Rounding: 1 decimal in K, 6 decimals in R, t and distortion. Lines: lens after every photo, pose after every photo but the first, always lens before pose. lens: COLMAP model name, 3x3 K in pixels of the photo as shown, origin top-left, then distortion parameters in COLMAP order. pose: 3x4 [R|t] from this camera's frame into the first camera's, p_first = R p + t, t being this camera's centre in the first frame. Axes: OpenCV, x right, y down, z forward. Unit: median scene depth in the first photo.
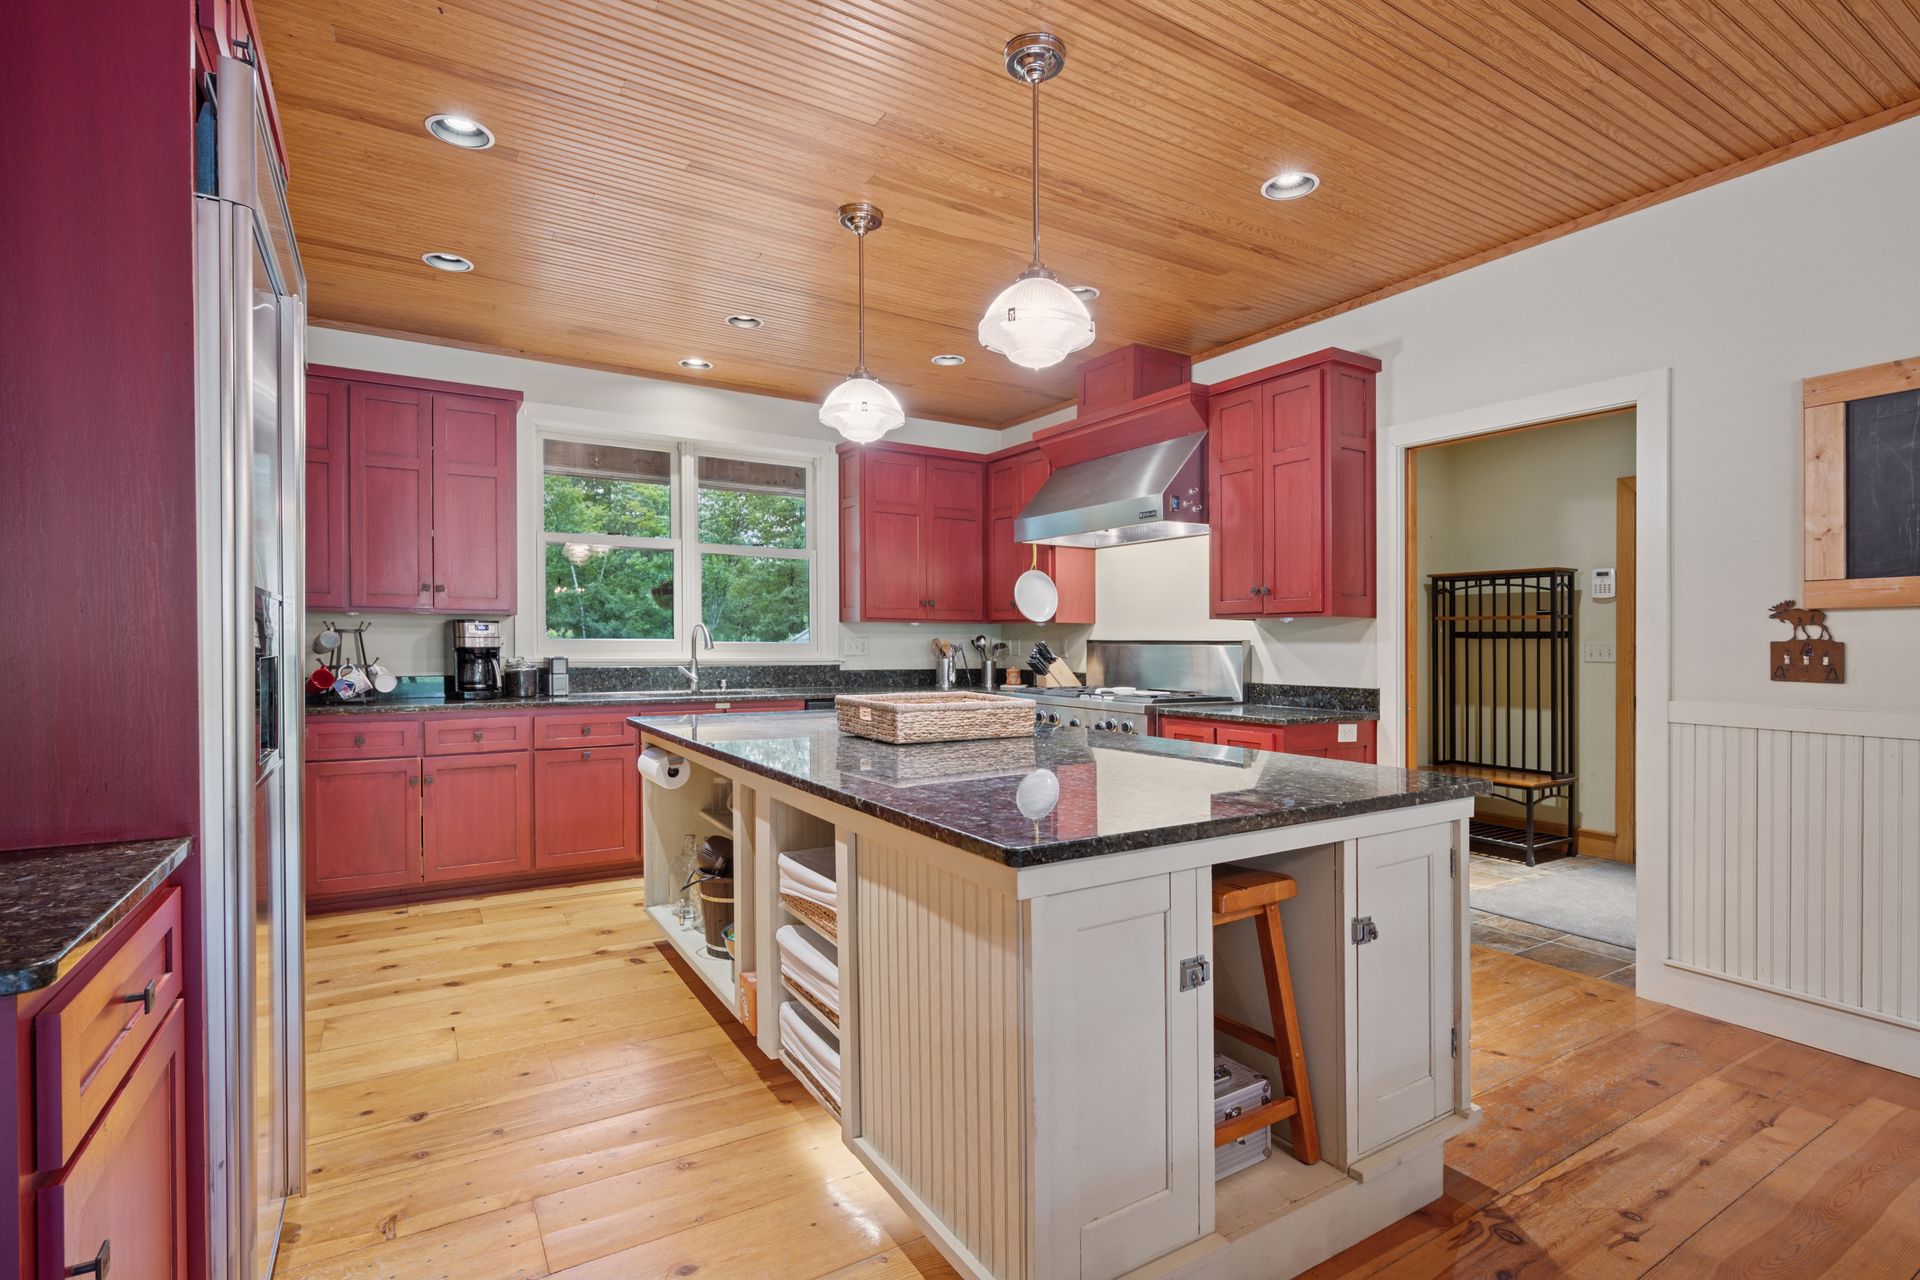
lens RADIAL K [[904.0, 0, 986.9], [0, 904.0, 640.5], [0, 0, 1]] dist [0.012992, -0.000502]
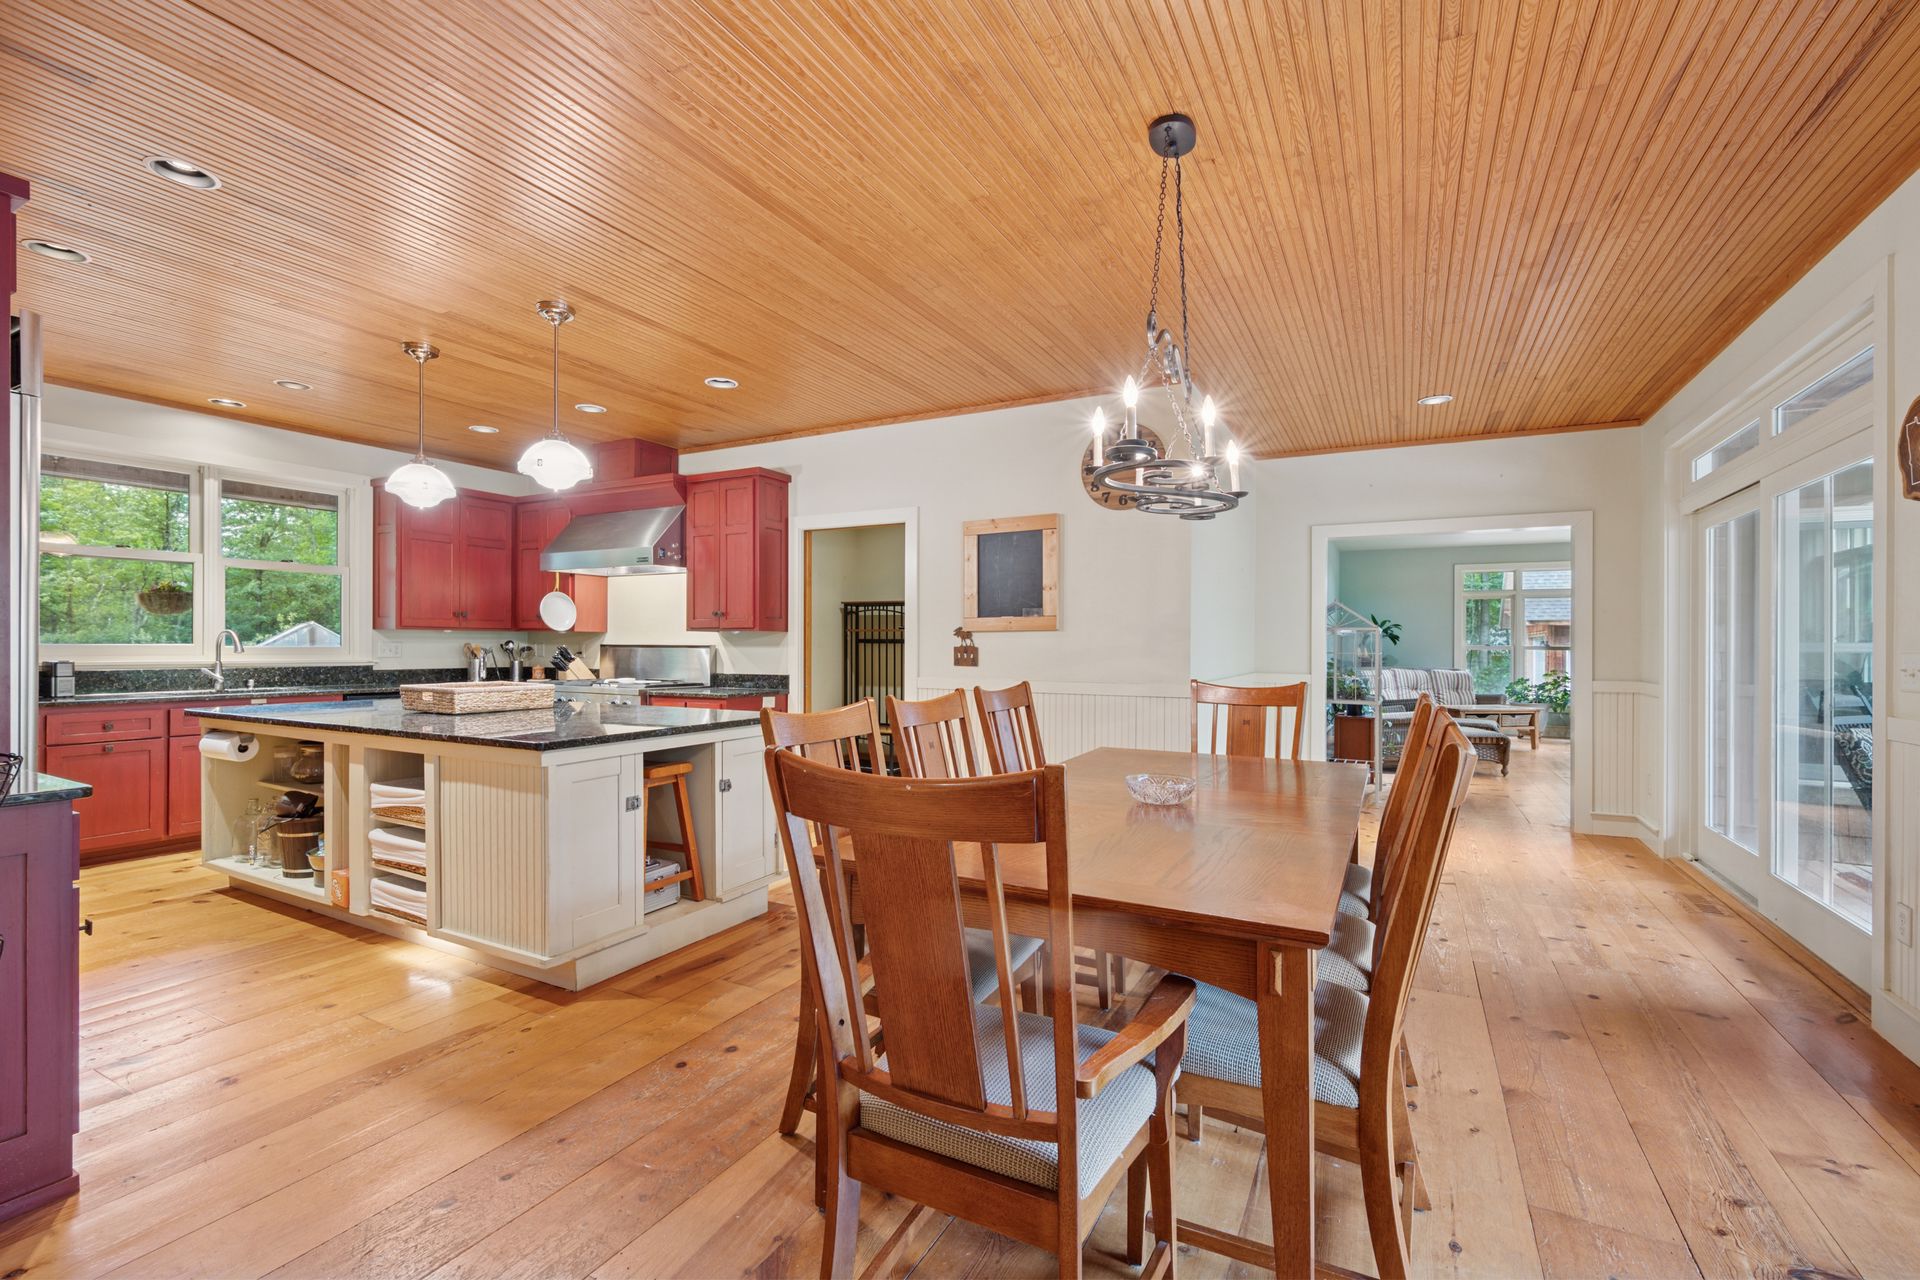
lens RADIAL K [[794.9, 0, 954.1], [0, 794.9, 633.6], [0, 0, 1]] dist [-0.003176, 0.000216]
pose [[0.871824, 0.006350, 0.489779, -0.013556], [-0.001535, 0.999946, -0.010232, -0.007380], [-0.489817, 0.008169, 0.871787, -0.408295]]
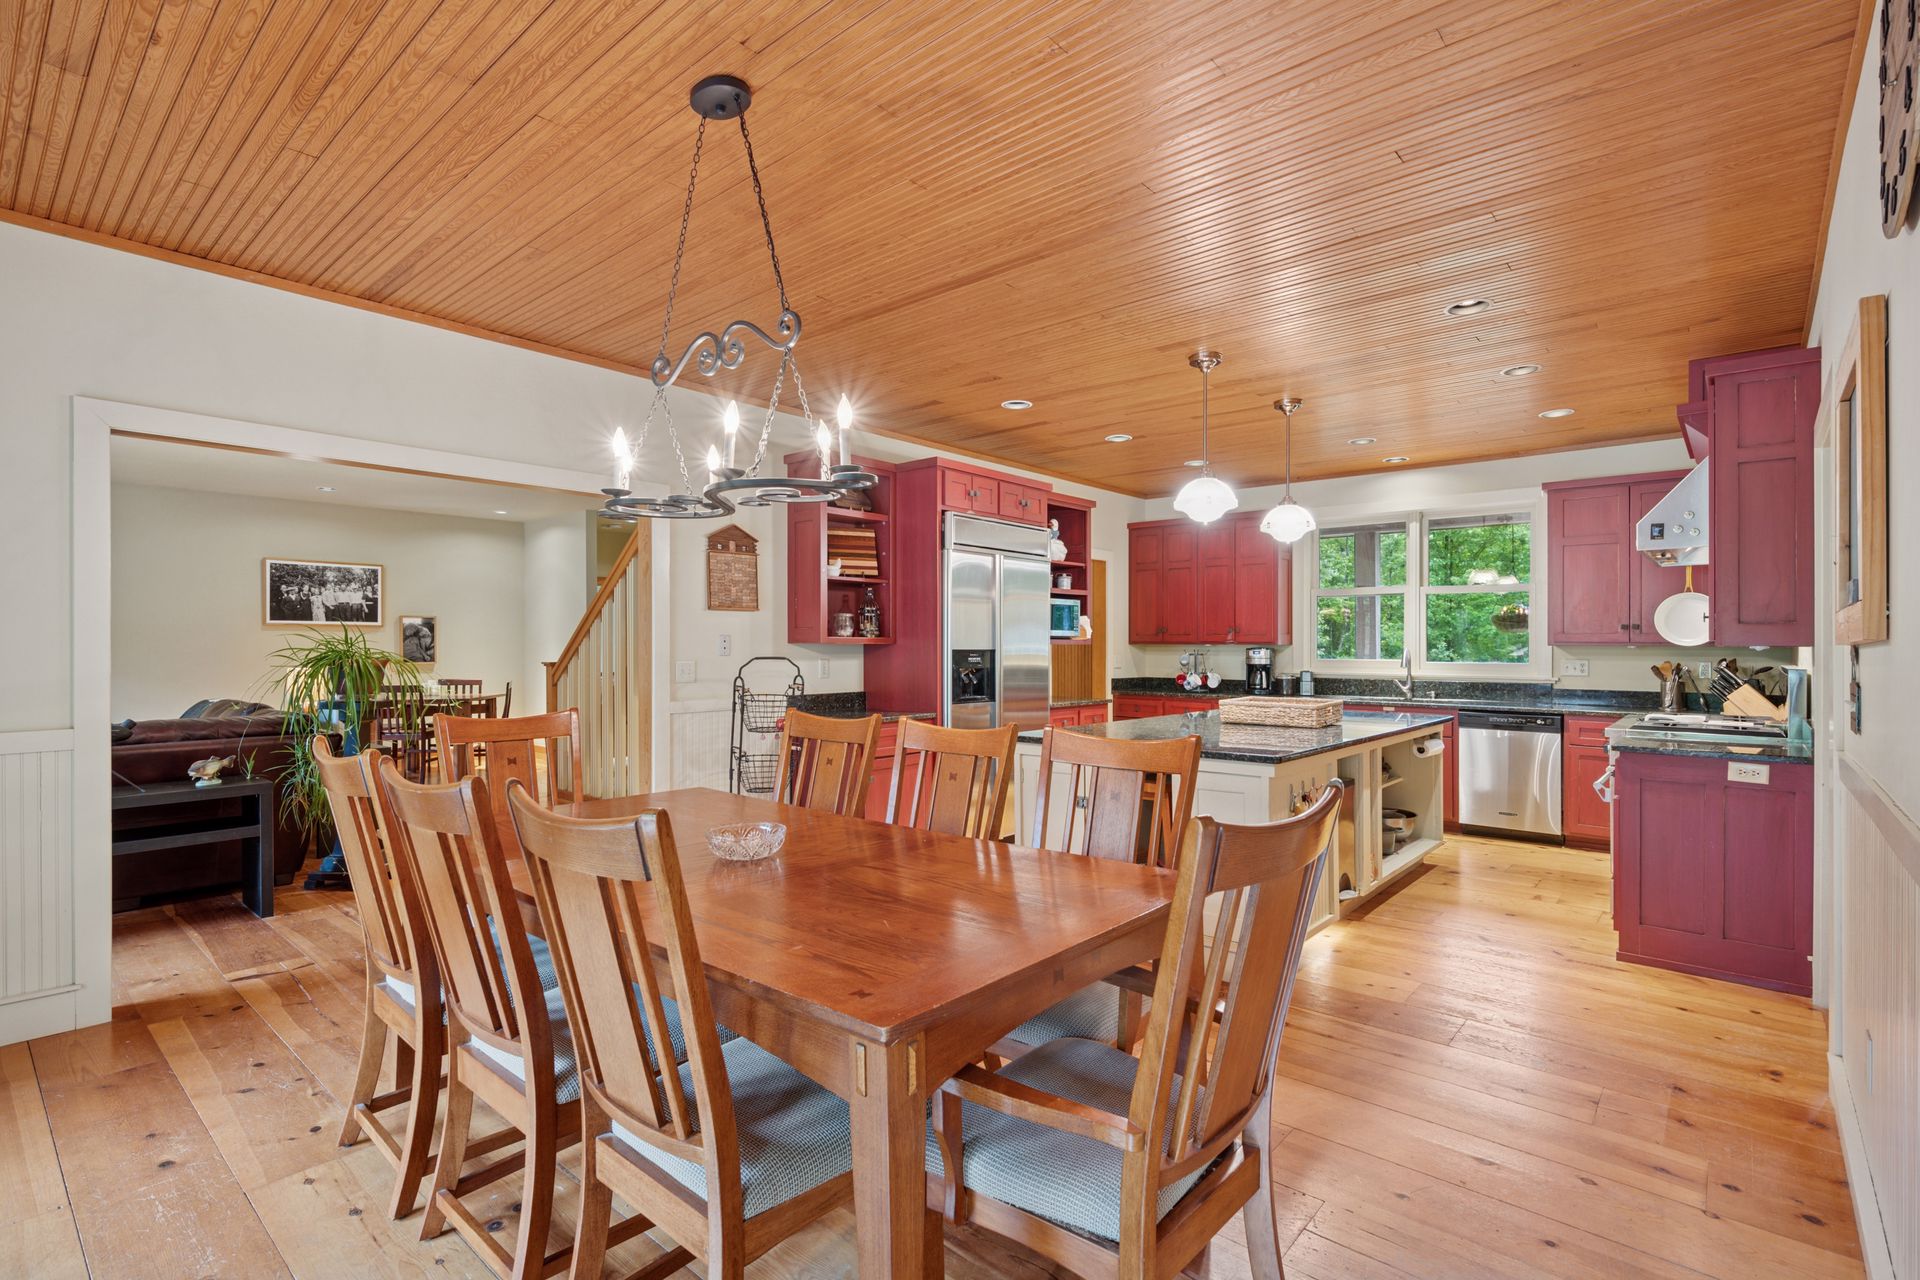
lens RADIAL K [[886.2, 0, 969.6], [0, 886.2, 638.1], [0, 0, 1]] dist [-0.002034, 0.000063]
pose [[0.295217, -0.012951, -0.955343, 0.985830], [-0.002076, 0.999897, -0.014197, -0.018631], [0.955428, 0.006174, 0.295159, -0.008444]]
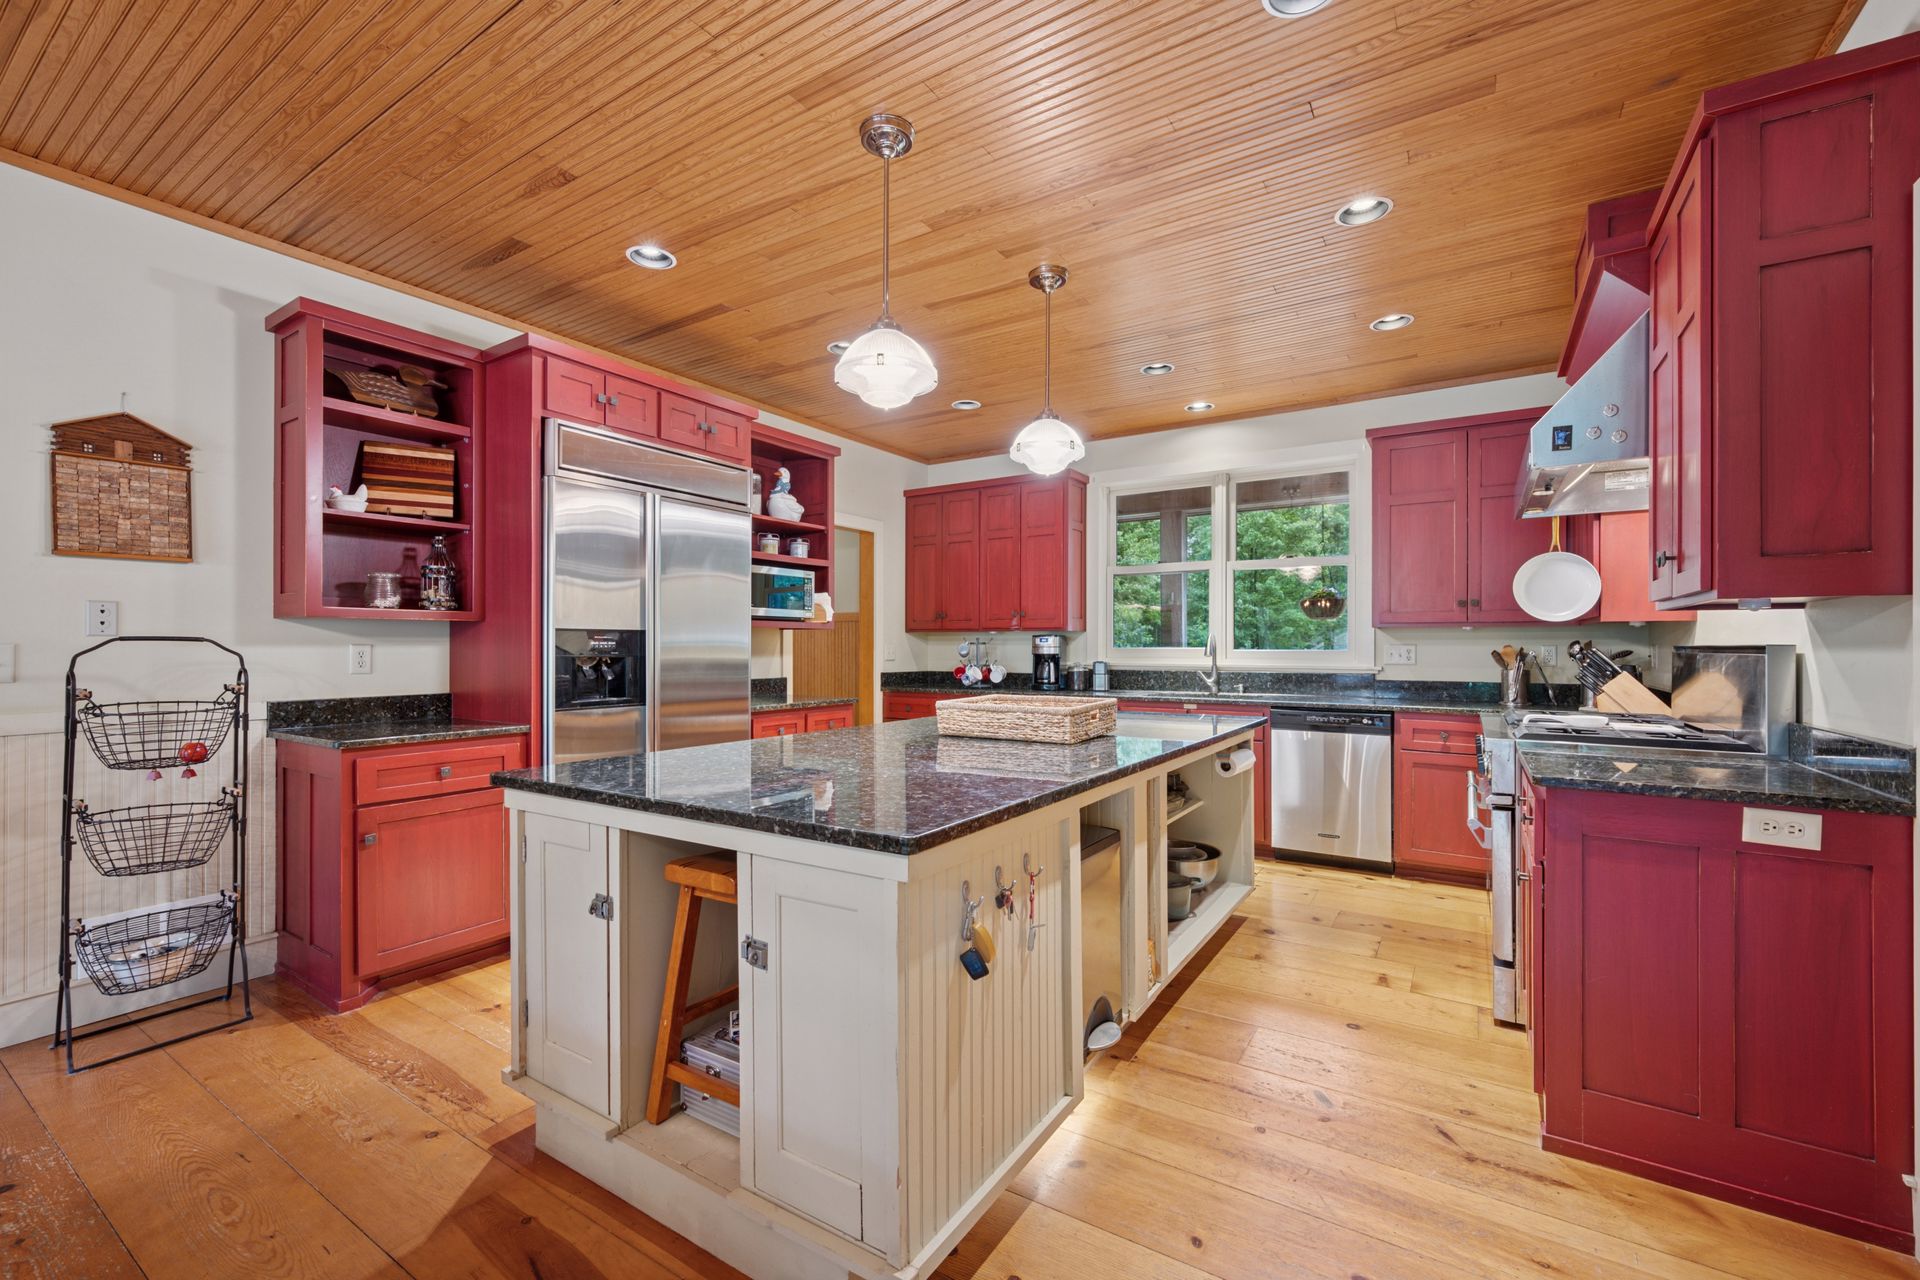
lens RADIAL K [[794.9, 0, 963.3], [0, 794.9, 645.2], [0, 0, 1]] dist [-0.003176, 0.000216]
pose [[0.431661, -0.007223, -0.902007, 0.583517], [0.001800, 0.999973, -0.007146, 0.002800], [0.902034, 0.001462, 0.431662, 0.388764]]
